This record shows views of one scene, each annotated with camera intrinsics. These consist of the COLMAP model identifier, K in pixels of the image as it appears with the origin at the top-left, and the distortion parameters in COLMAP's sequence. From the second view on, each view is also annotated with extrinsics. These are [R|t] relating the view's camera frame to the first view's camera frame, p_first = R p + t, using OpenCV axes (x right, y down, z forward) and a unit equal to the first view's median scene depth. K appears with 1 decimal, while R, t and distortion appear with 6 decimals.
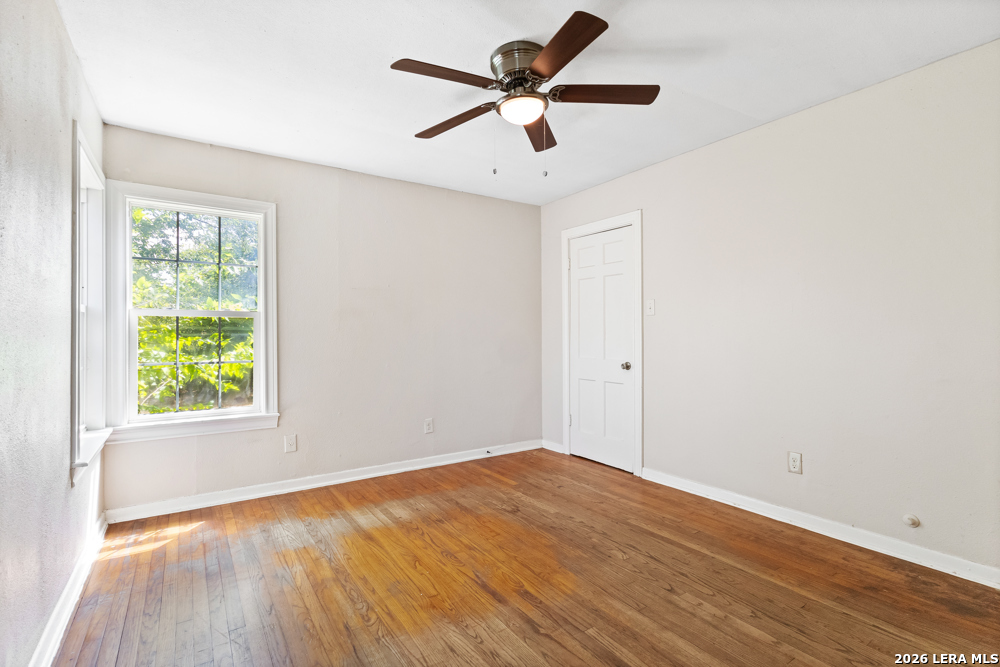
lens RADIAL K [[458.5, 0, 500.0], [0, 458.5, 333.5], [0, 0, 1]] dist [0.000244, 0.001257]
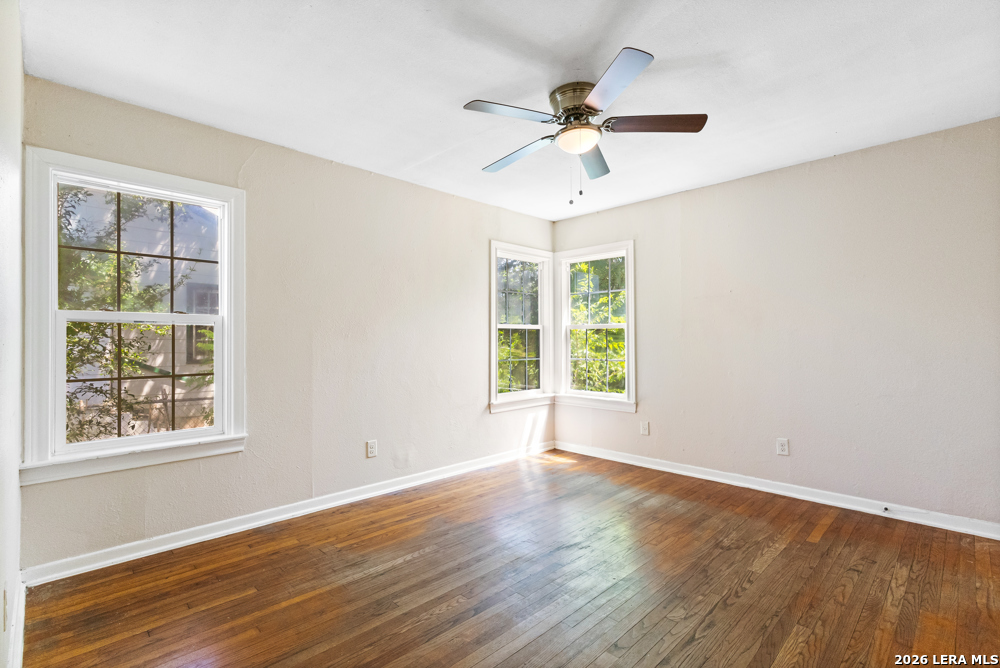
lens RADIAL K [[458.5, 0, 500.0], [0, 458.5, 334.0], [0, 0, 1]] dist [0.000244, 0.001257]
pose [[0.182383, -0.017704, -0.983068, 0.731134], [0.008568, 0.999829, -0.016416, 0.001231], [0.983190, -0.005429, 0.182503, 0.401617]]
